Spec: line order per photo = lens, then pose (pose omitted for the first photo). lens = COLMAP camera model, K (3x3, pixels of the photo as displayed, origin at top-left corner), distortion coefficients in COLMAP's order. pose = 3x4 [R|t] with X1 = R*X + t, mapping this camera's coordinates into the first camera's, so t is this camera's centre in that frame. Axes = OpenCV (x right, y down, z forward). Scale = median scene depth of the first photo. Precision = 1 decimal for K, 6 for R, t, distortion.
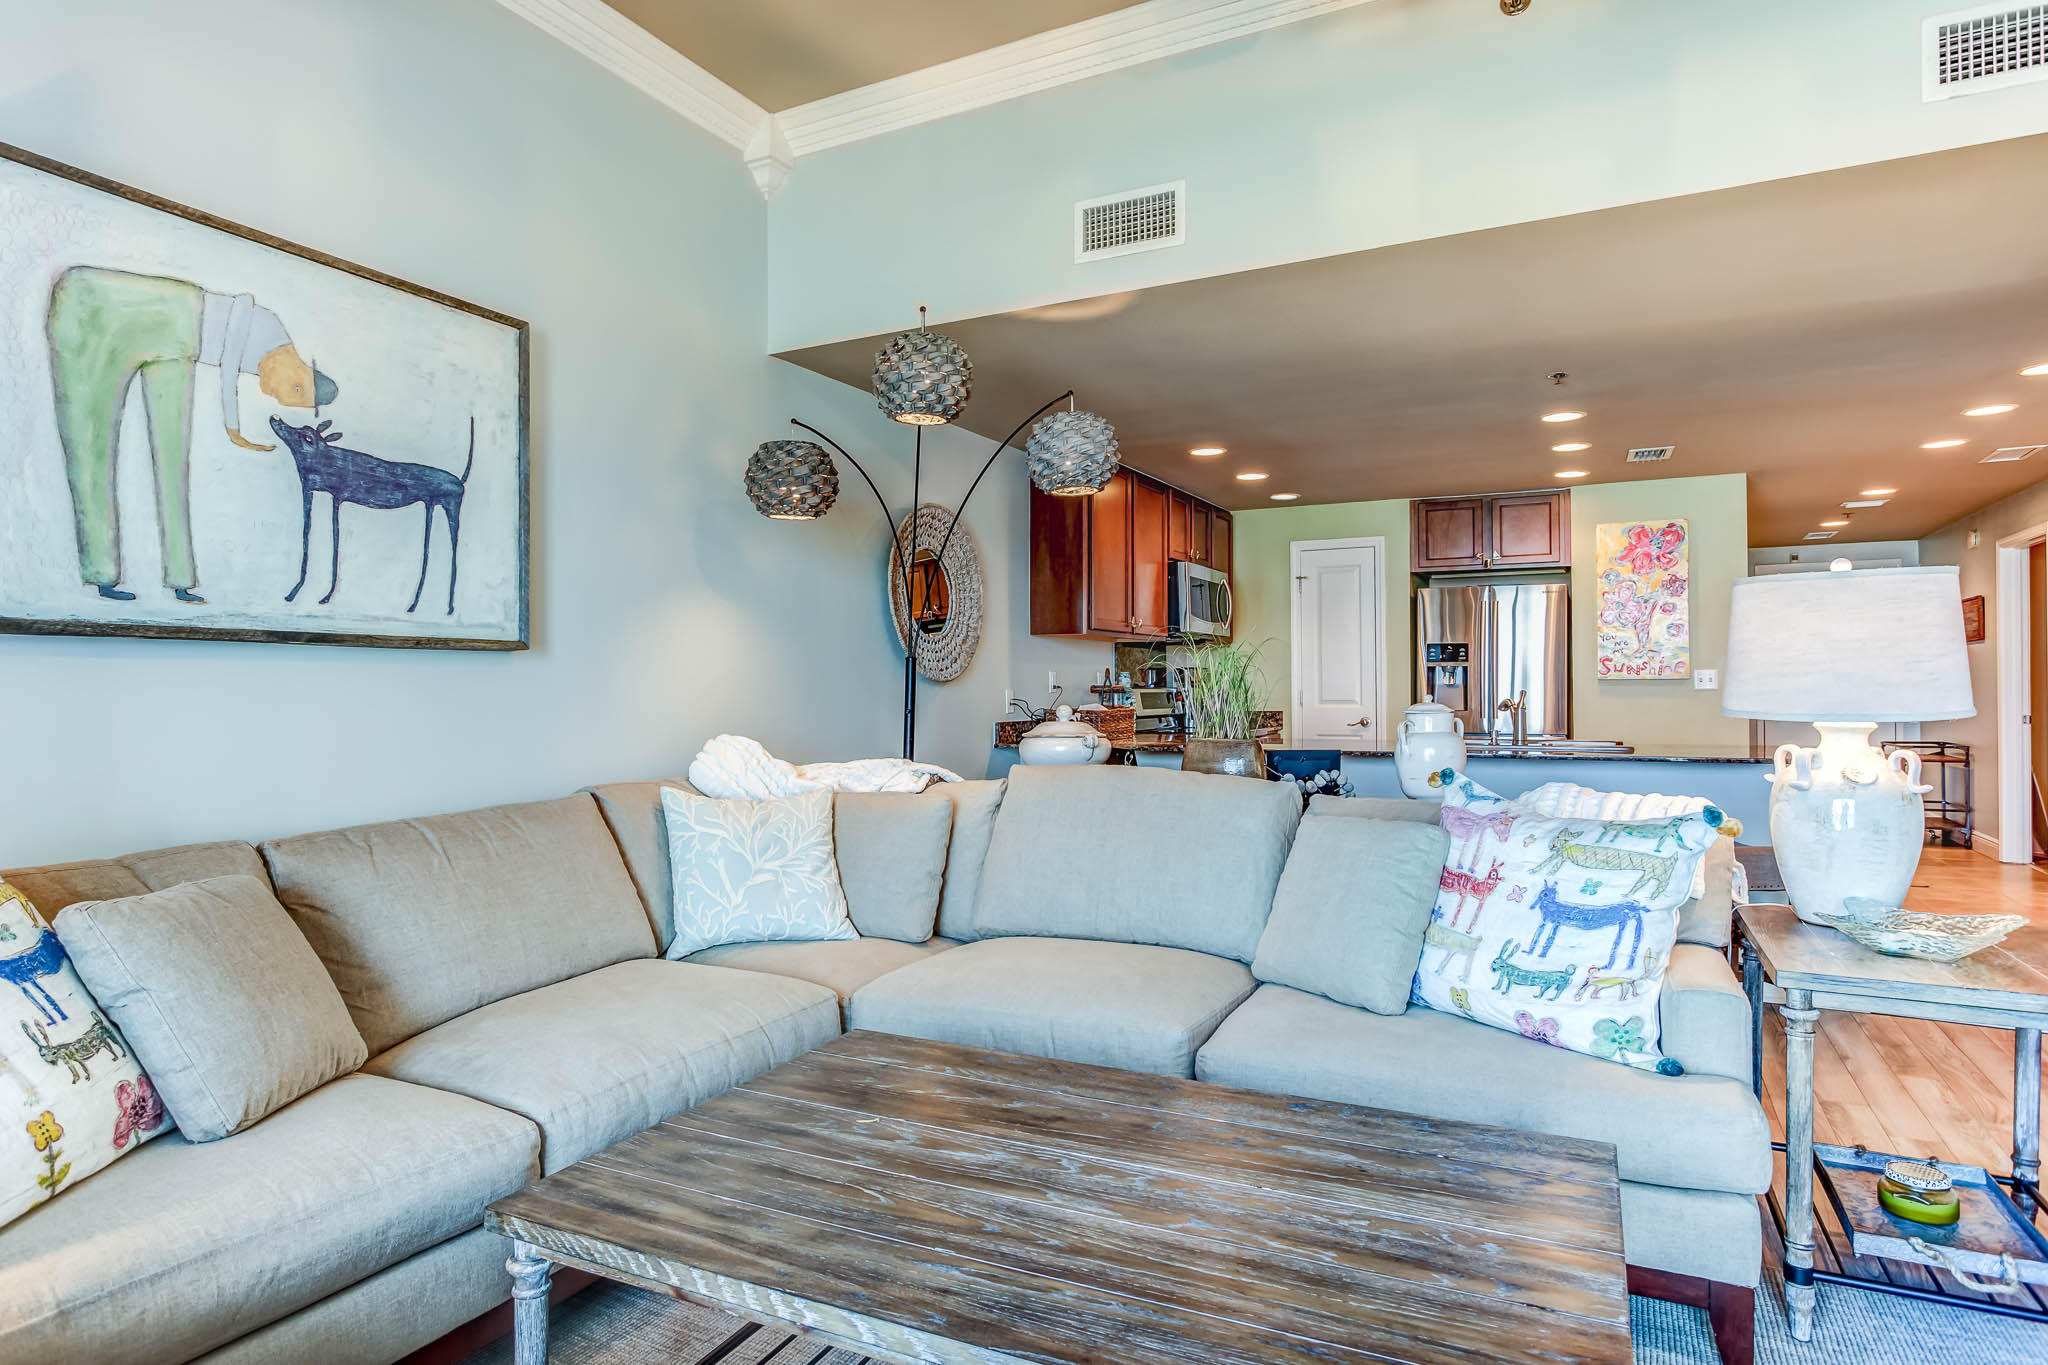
lens RADIAL K [[1120.0, 0, 1016.2], [0, 1120.0, 688.2], [0, 0, 1]] dist [-0.006063, 0.008583]
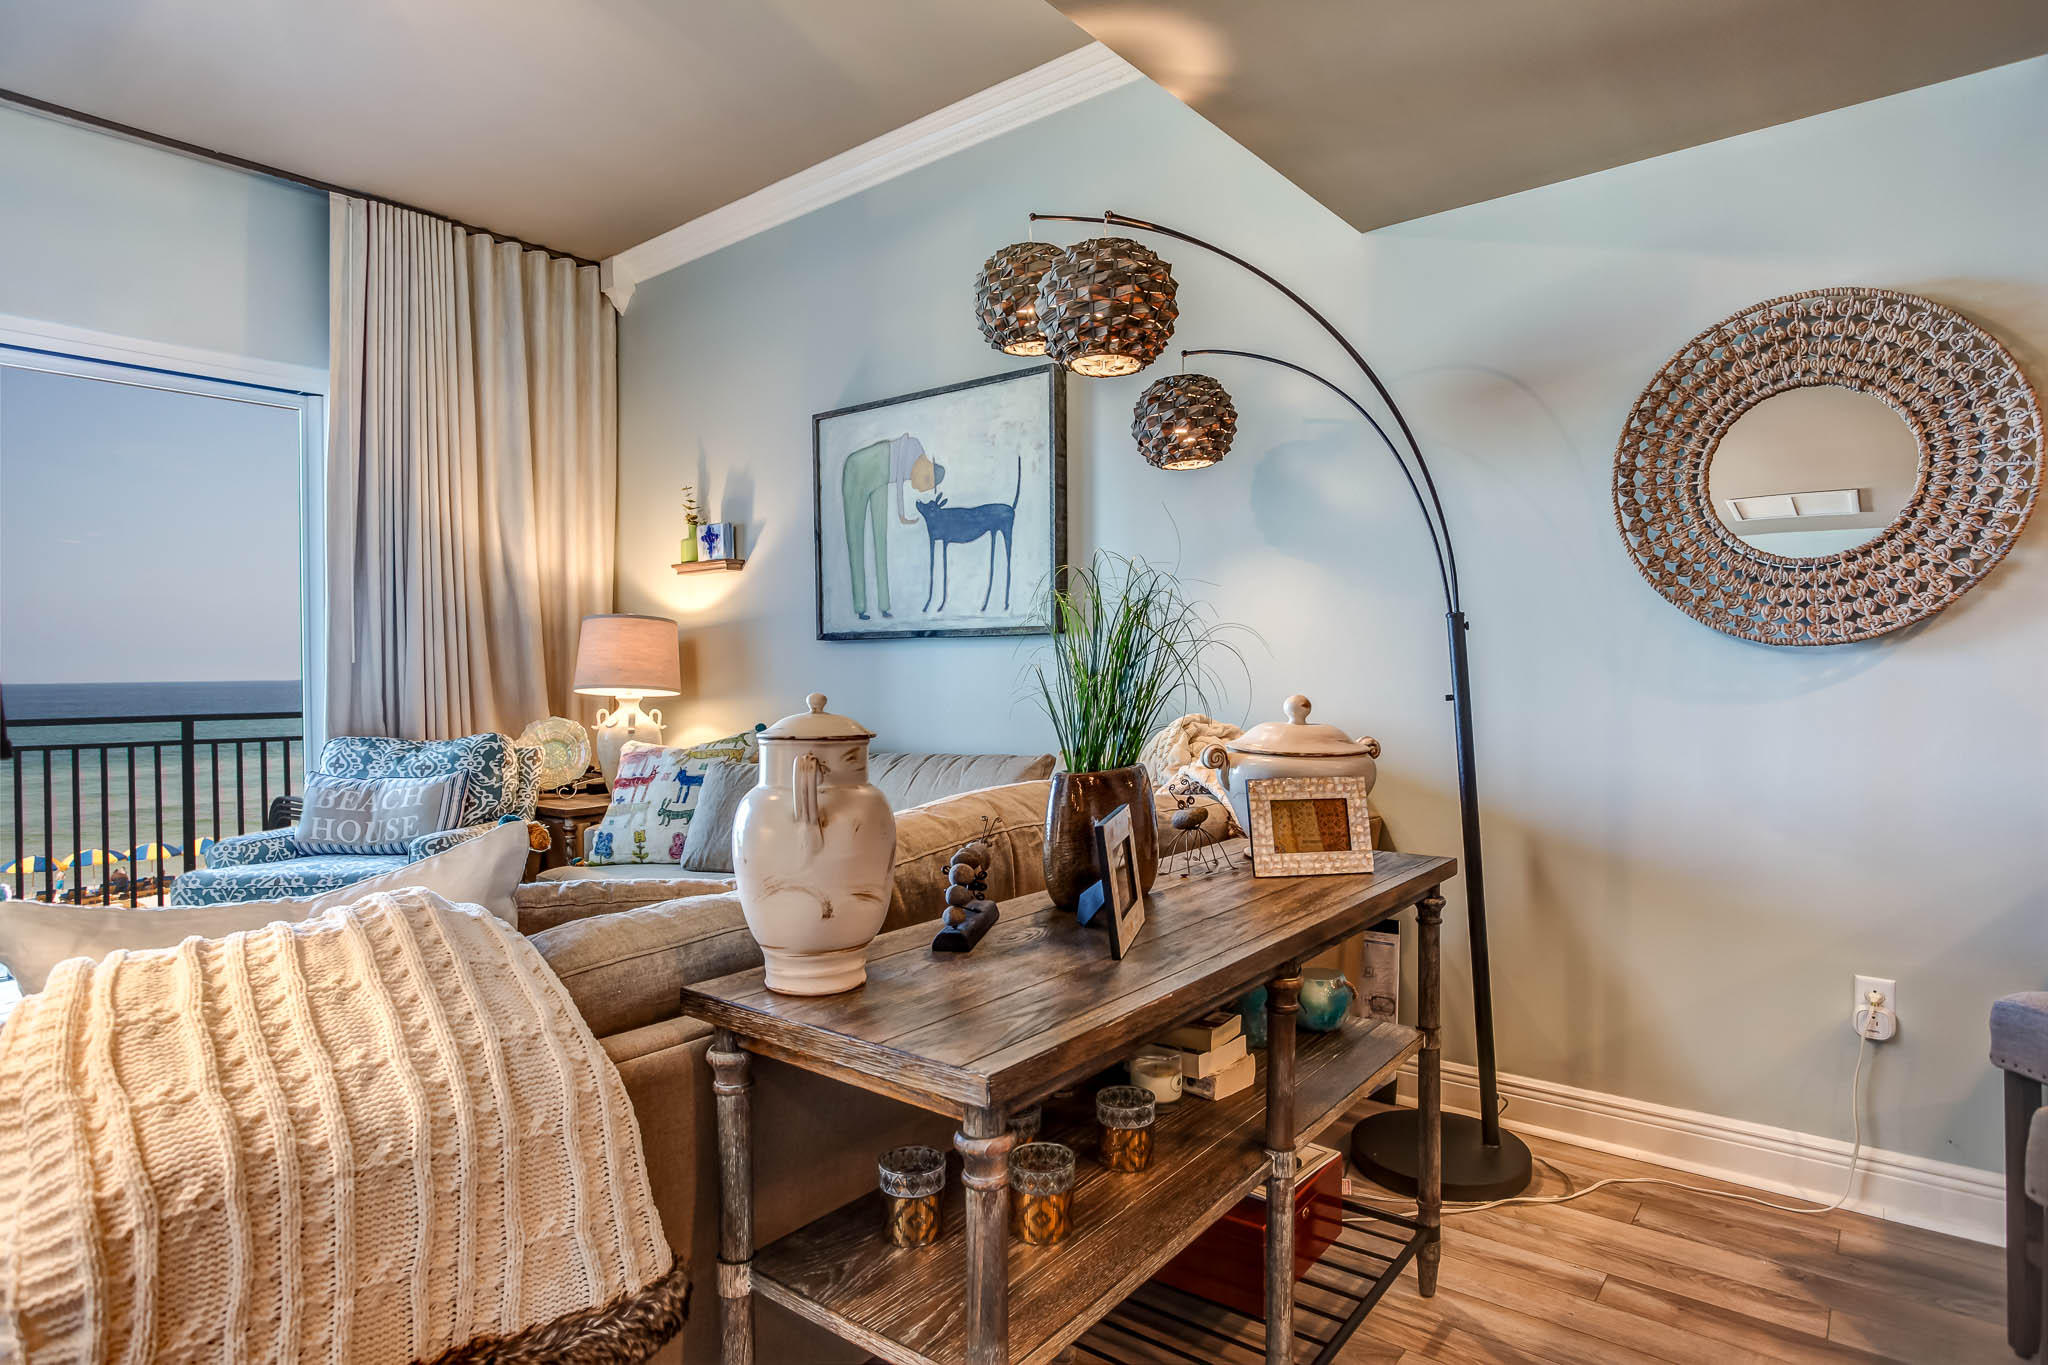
lens RADIAL K [[1120.0, 0, 1010.9], [0, 1120.0, 676.1], [0, 0, 1]] dist [-0.006063, 0.008583]
pose [[-0.174954, 0.013602, -0.984483, 0.384304], [0.010116, 0.999877, 0.012018, -0.000996], [0.984525, -0.007856, -0.175070, 0.580122]]
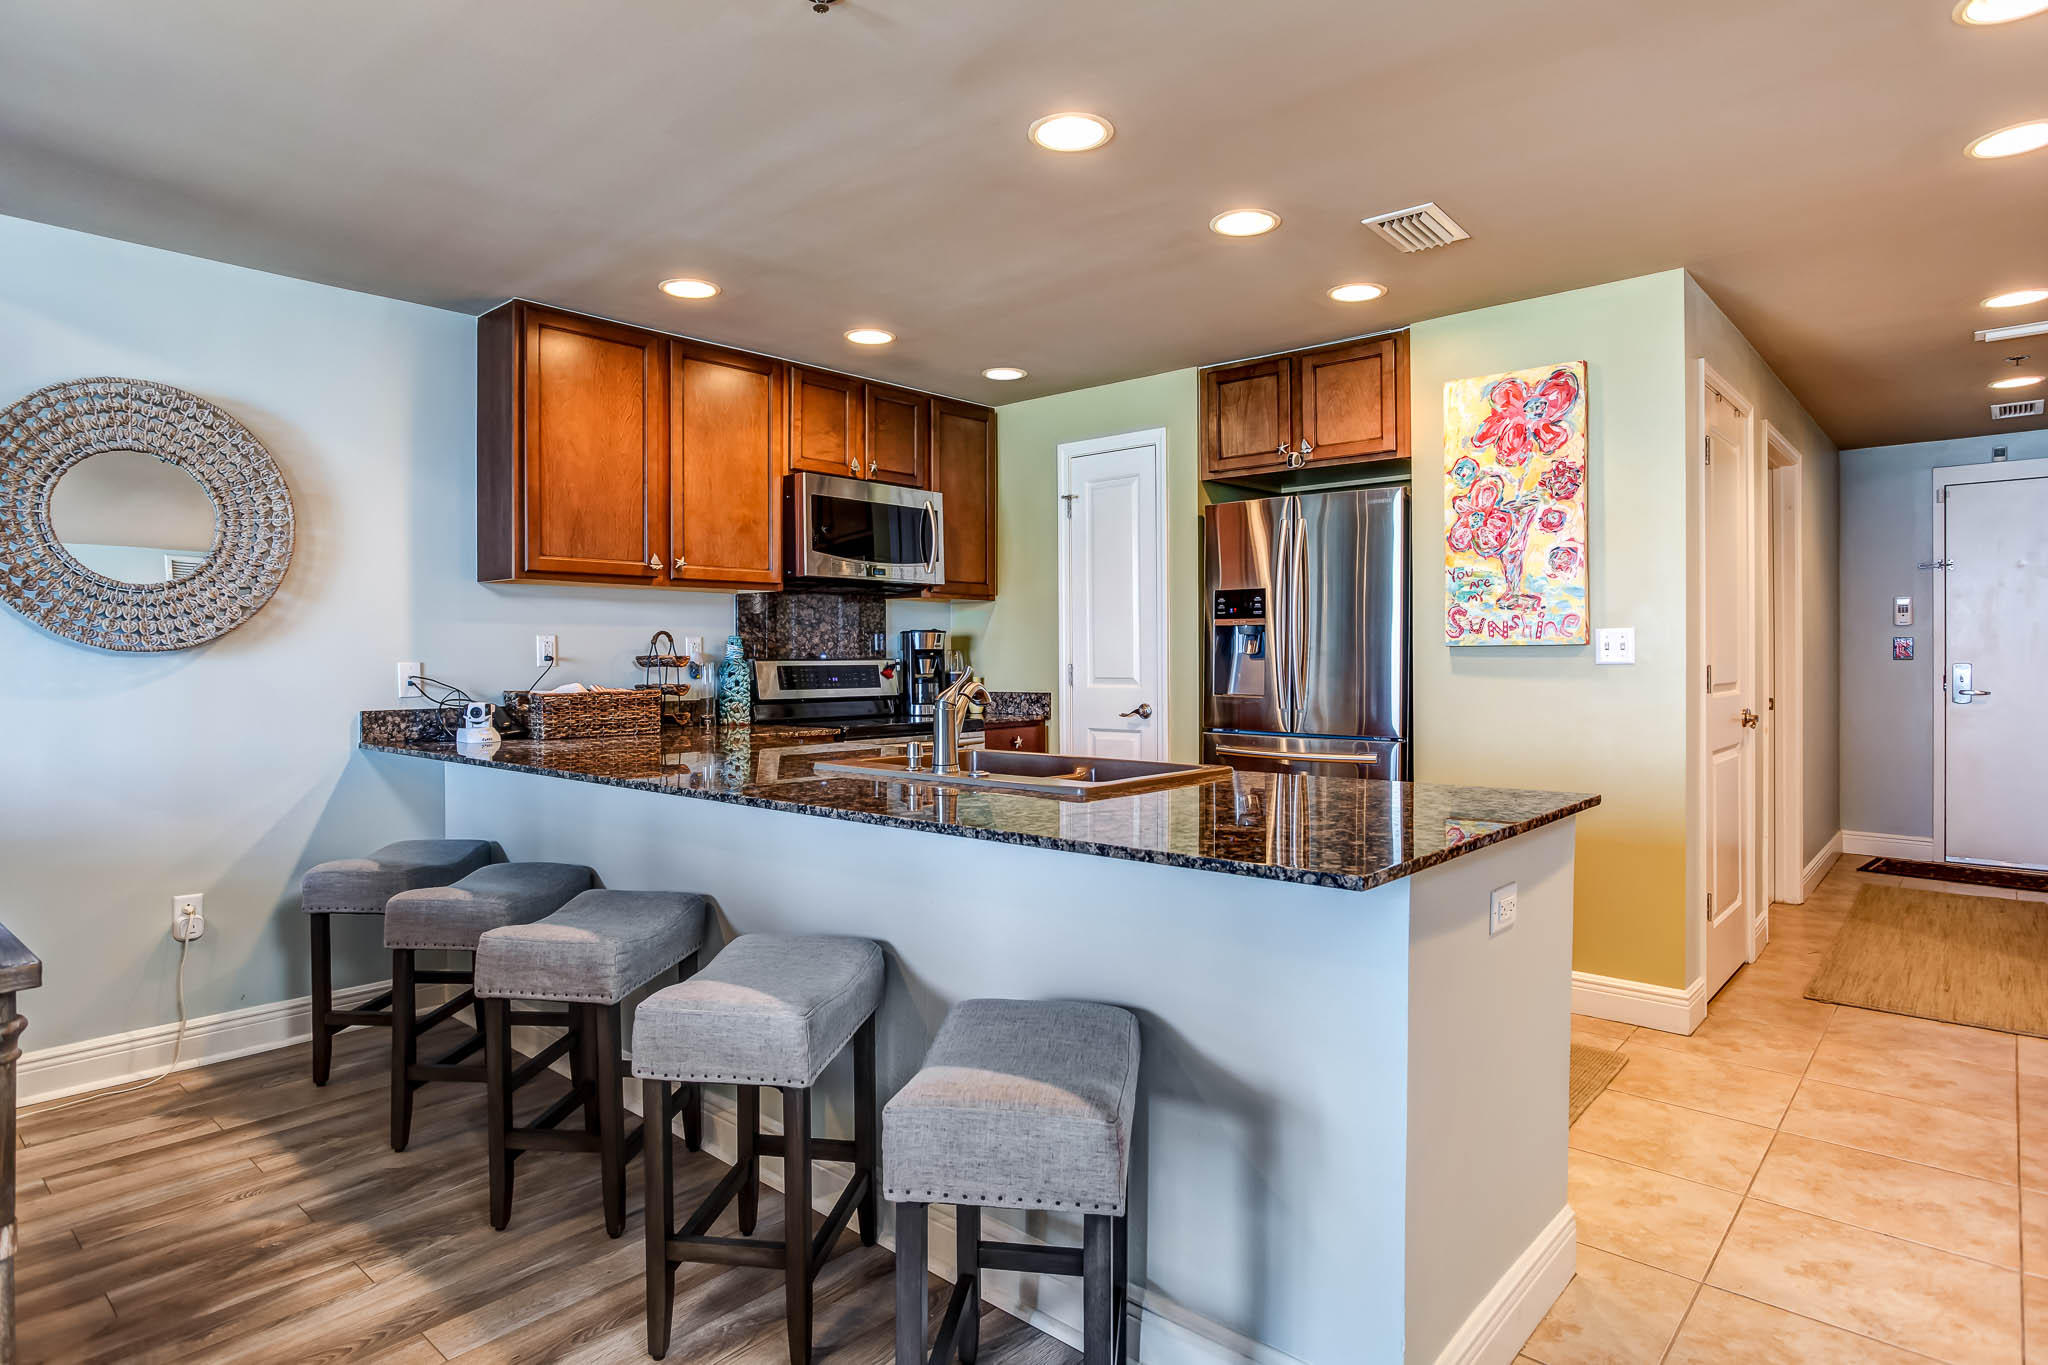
lens RADIAL K [[1120.0, 0, 1046.0], [0, 1120.0, 650.8], [0, 0, 1]] dist [-0.006063, 0.008583]
pose [[0.974548, 0.000615, -0.224179, 0.461731], [-0.001262, 0.999995, -0.002742, -0.003475], [0.224176, 0.002955, 0.974544, 0.391001]]
